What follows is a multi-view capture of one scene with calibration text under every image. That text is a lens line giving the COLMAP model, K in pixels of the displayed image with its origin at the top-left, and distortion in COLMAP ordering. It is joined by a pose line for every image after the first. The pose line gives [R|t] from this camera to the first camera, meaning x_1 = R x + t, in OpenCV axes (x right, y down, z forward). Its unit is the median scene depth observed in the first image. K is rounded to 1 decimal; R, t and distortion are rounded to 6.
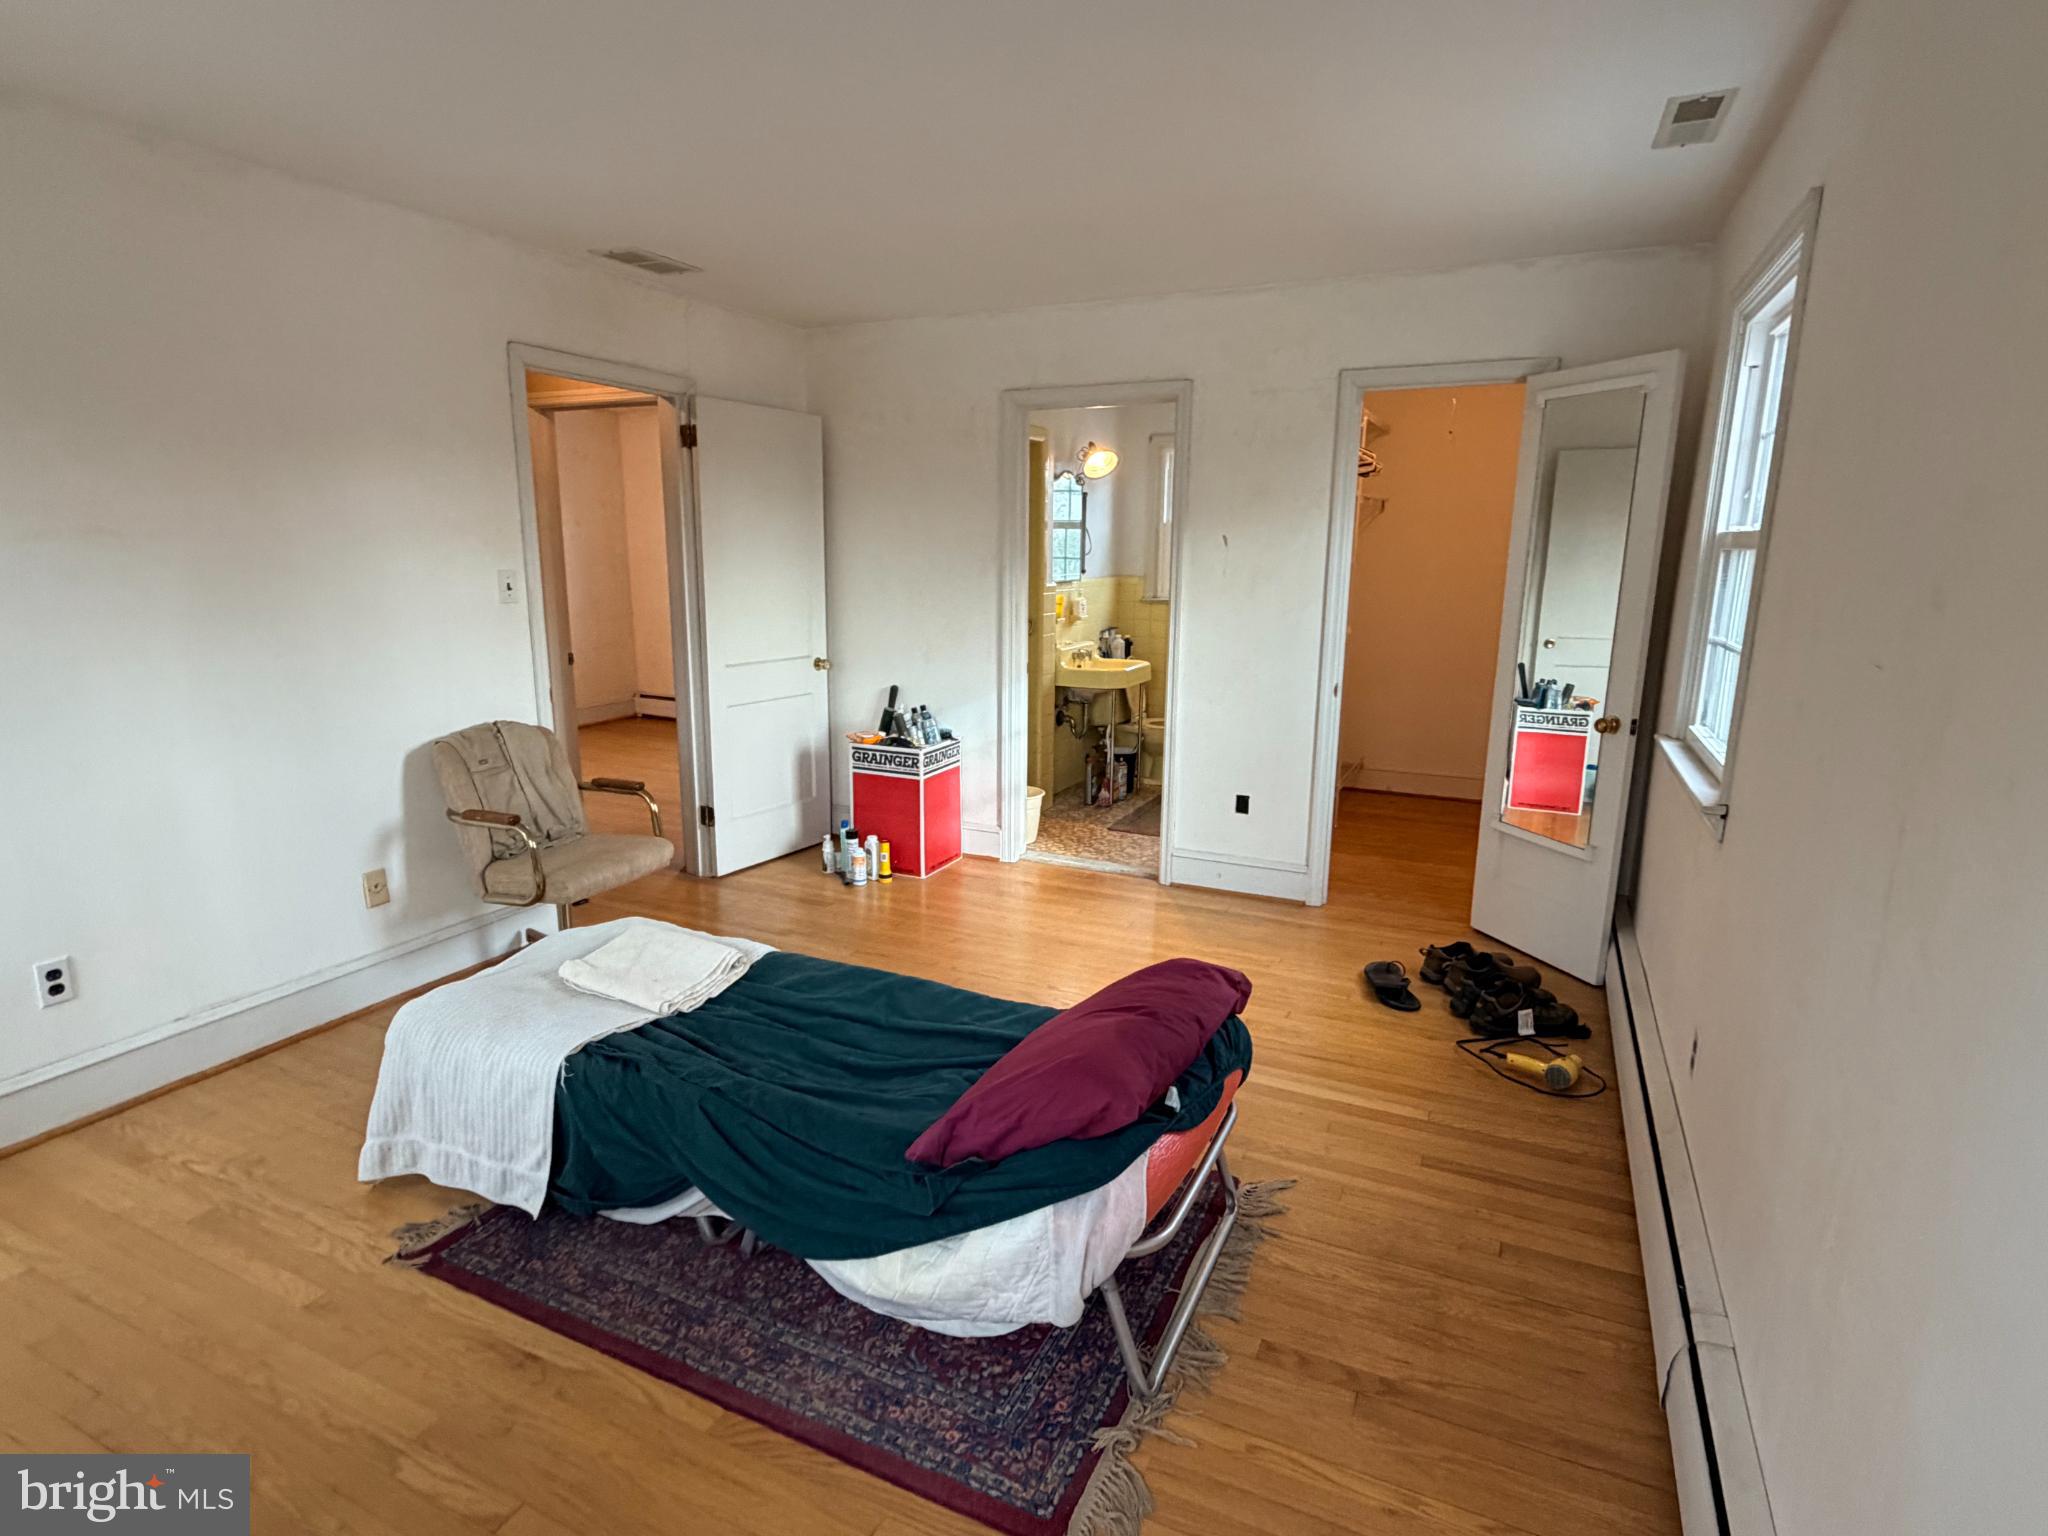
lens RADIAL K [[1066.7, 0, 1022.2], [0, 1066.7, 773.0], [0, 0, 1]] dist [-0.001544, 0.001611]
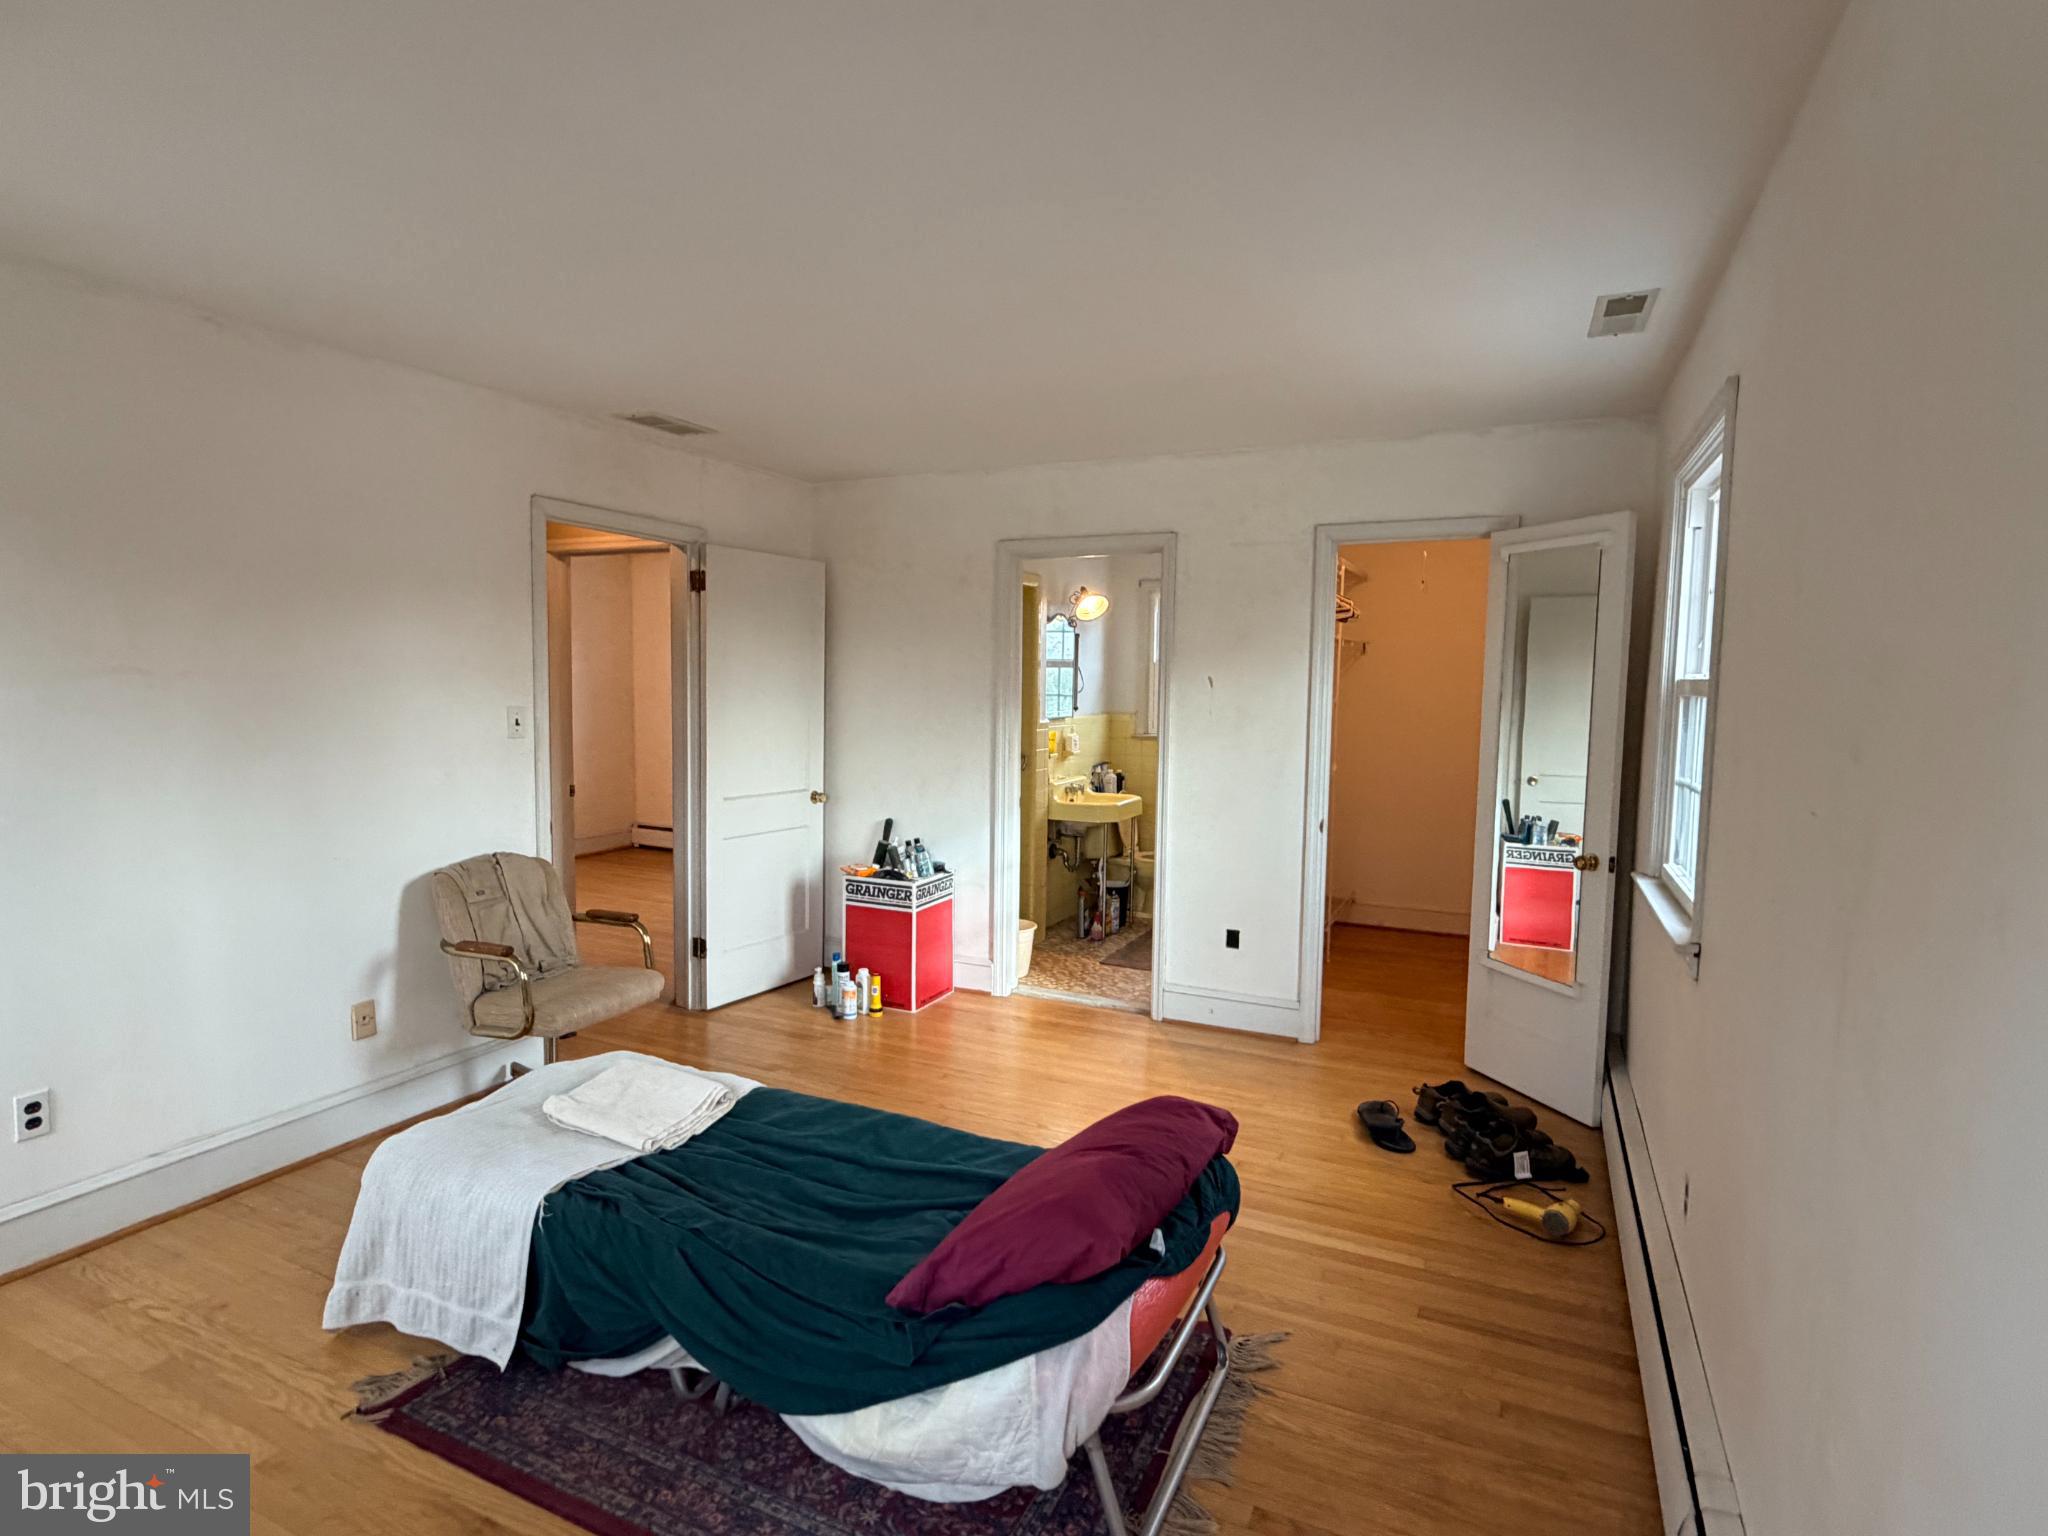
lens RADIAL K [[1066.7, 0, 1023.8], [0, 1066.7, 764.1], [0, 0, 1]] dist [-0.001544, 0.001611]
pose [[0.999974, 0.006055, 0.003860, 0.006810], [-0.005501, 0.991483, -0.130116, -0.003059], [-0.004615, 0.130092, 0.991491, -0.025175]]
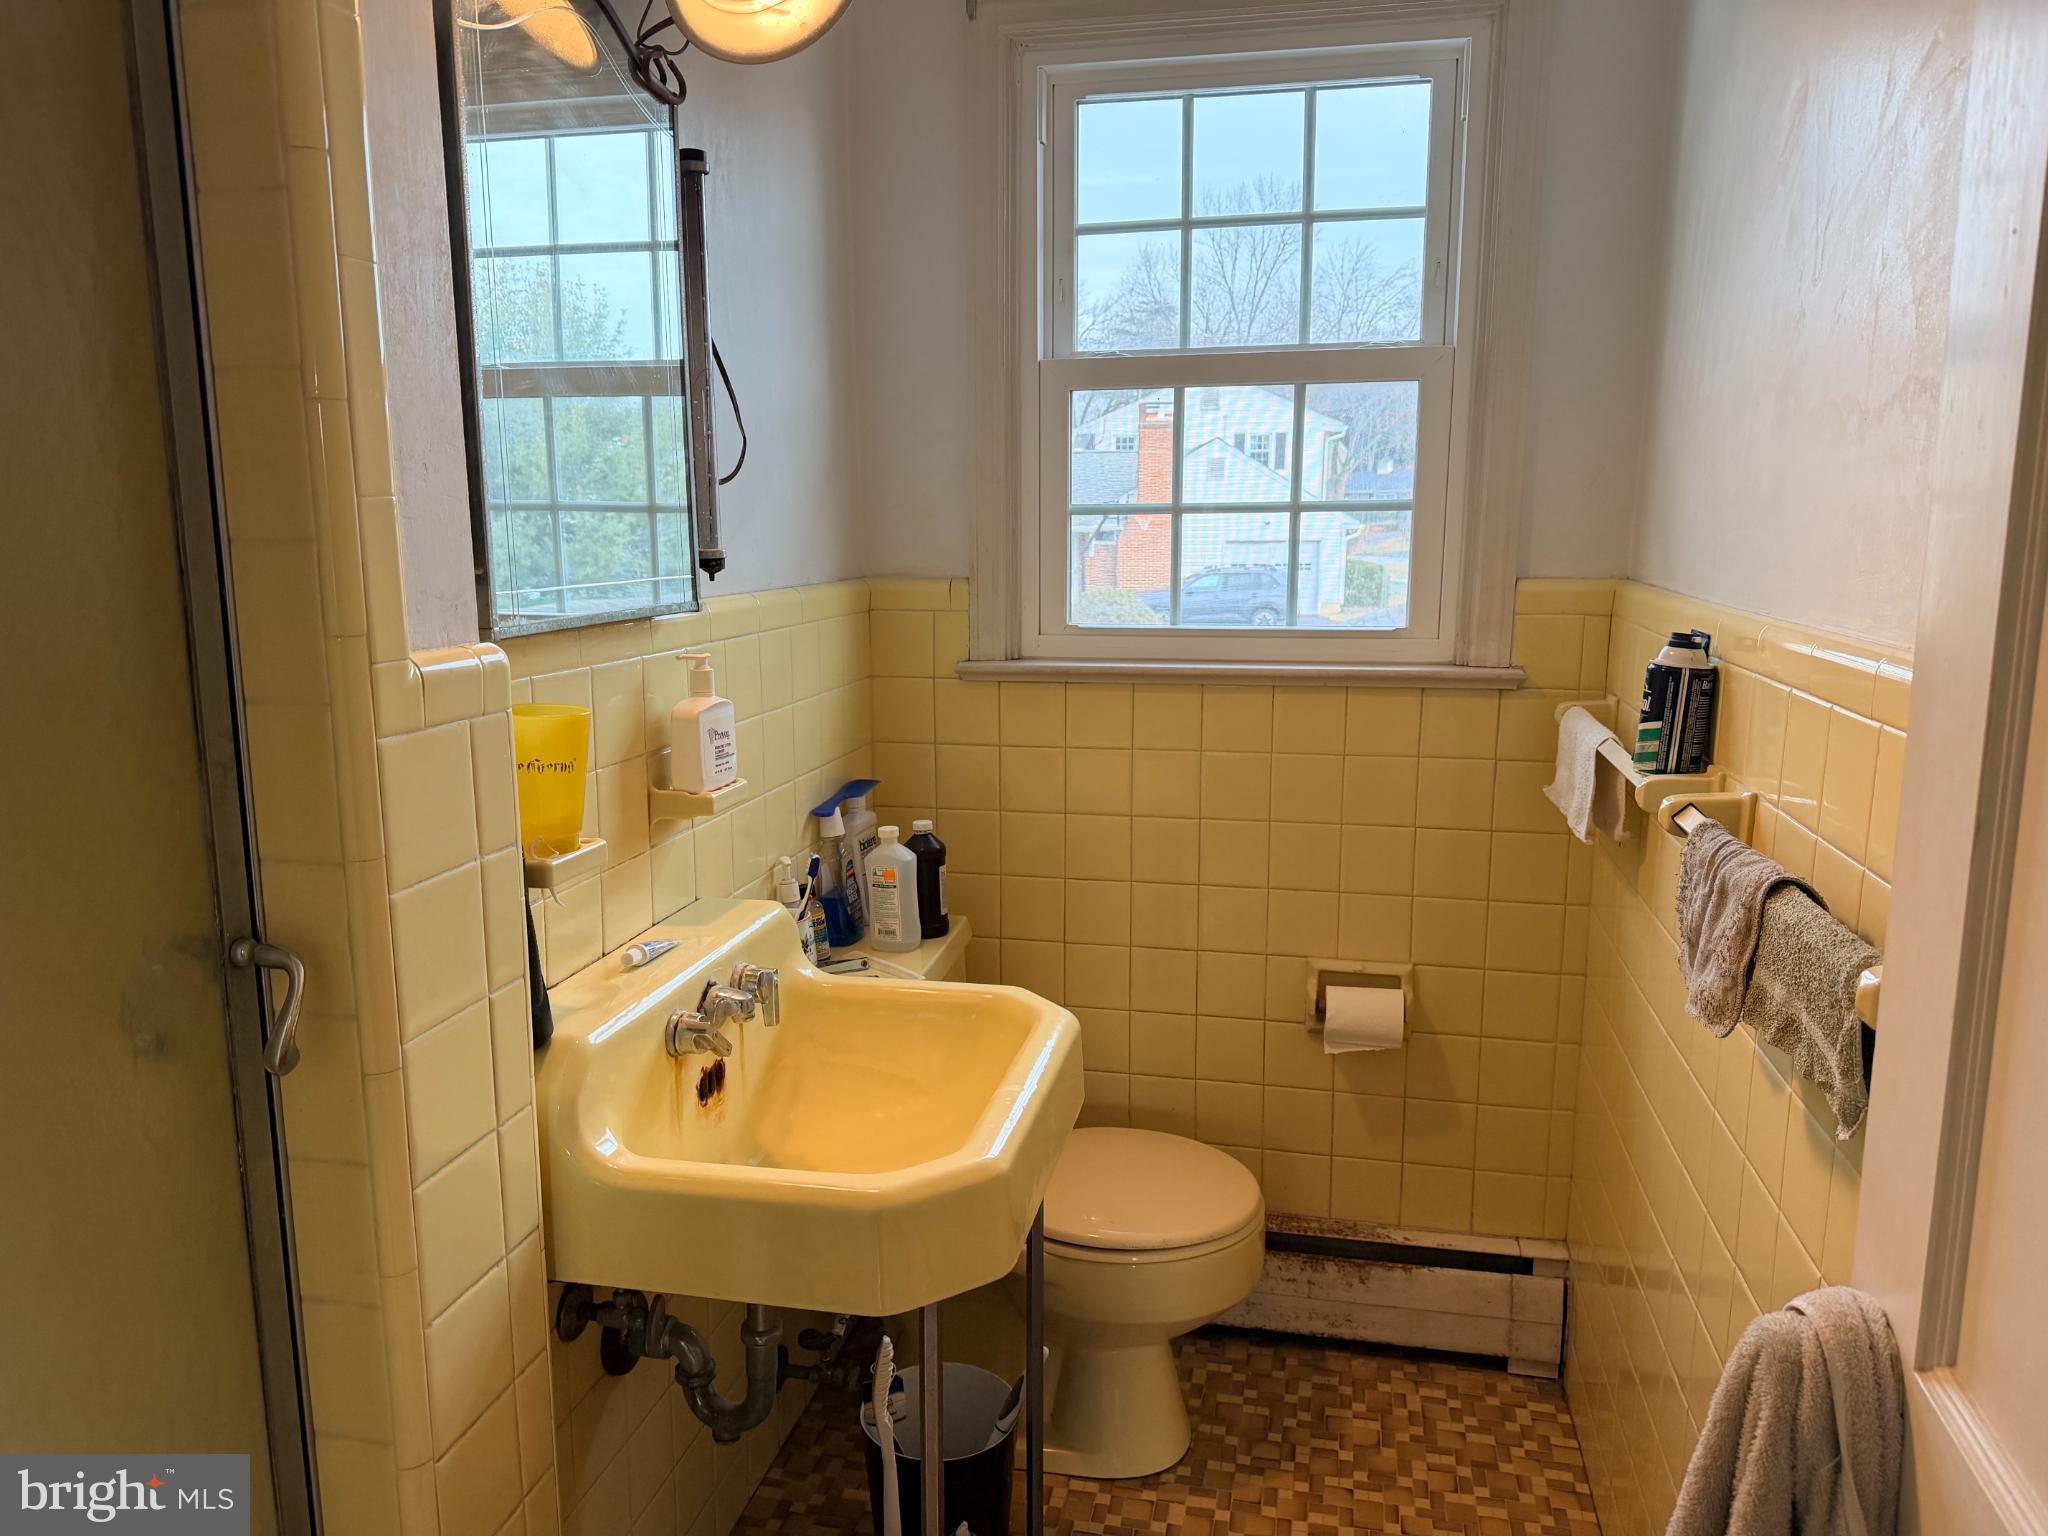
lens RADIAL K [[1434.8, 0, 1024.0], [0, 1434.8, 769.3], [0, 0, 1]] dist [0.002686, 0.000203]
pose [[0.973545, -0.045722, 0.223873, 0.101042], [0.053321, 0.998184, -0.028012, -0.270423], [-0.222186, 0.039208, 0.974216, 1.401139]]
